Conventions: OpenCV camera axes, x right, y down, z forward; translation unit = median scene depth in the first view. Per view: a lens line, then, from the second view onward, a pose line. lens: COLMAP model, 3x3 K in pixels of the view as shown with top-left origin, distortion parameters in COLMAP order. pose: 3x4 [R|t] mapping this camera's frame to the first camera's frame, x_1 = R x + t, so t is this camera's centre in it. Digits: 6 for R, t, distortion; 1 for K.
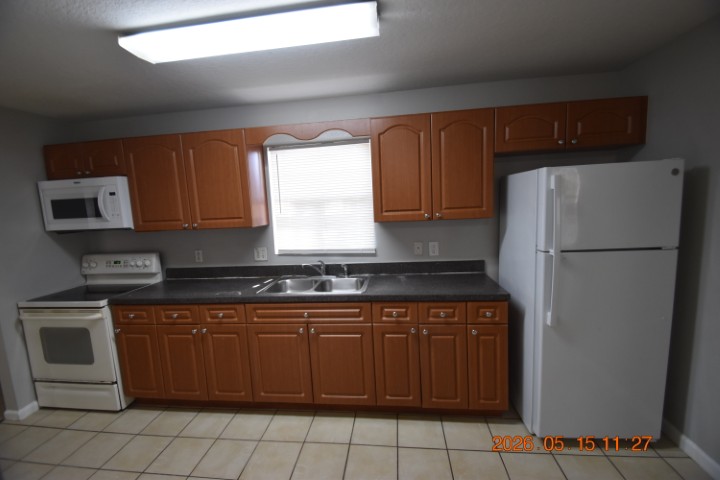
lens RADIAL K [[315.2, 0, 358.6], [0, 315.2, 242.8], [0, 0, 1]] dist [0.015071, -0.017254]
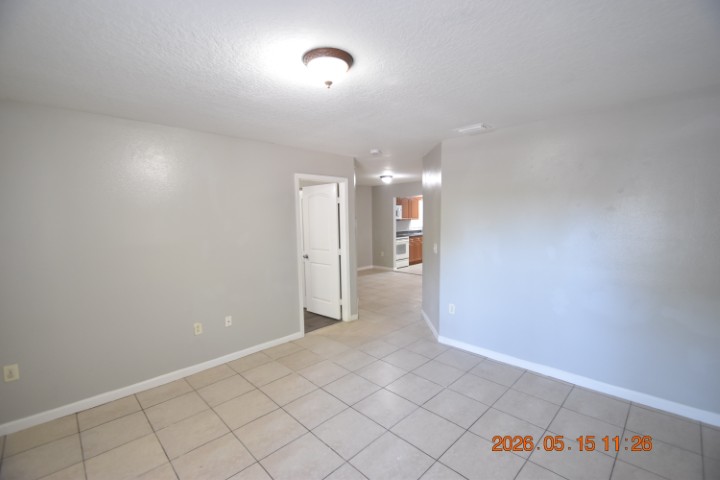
lens RADIAL K [[318.4, 0, 343.9], [0, 318.4, 239.7], [0, 0, 1]] dist [0.000826, 0.000054]
pose [[0.642769, -0.024933, 0.765655, -4.108295], [0.086452, 0.995446, -0.040161, 0.294149], [-0.761167, 0.092006, 0.641997, -0.901610]]
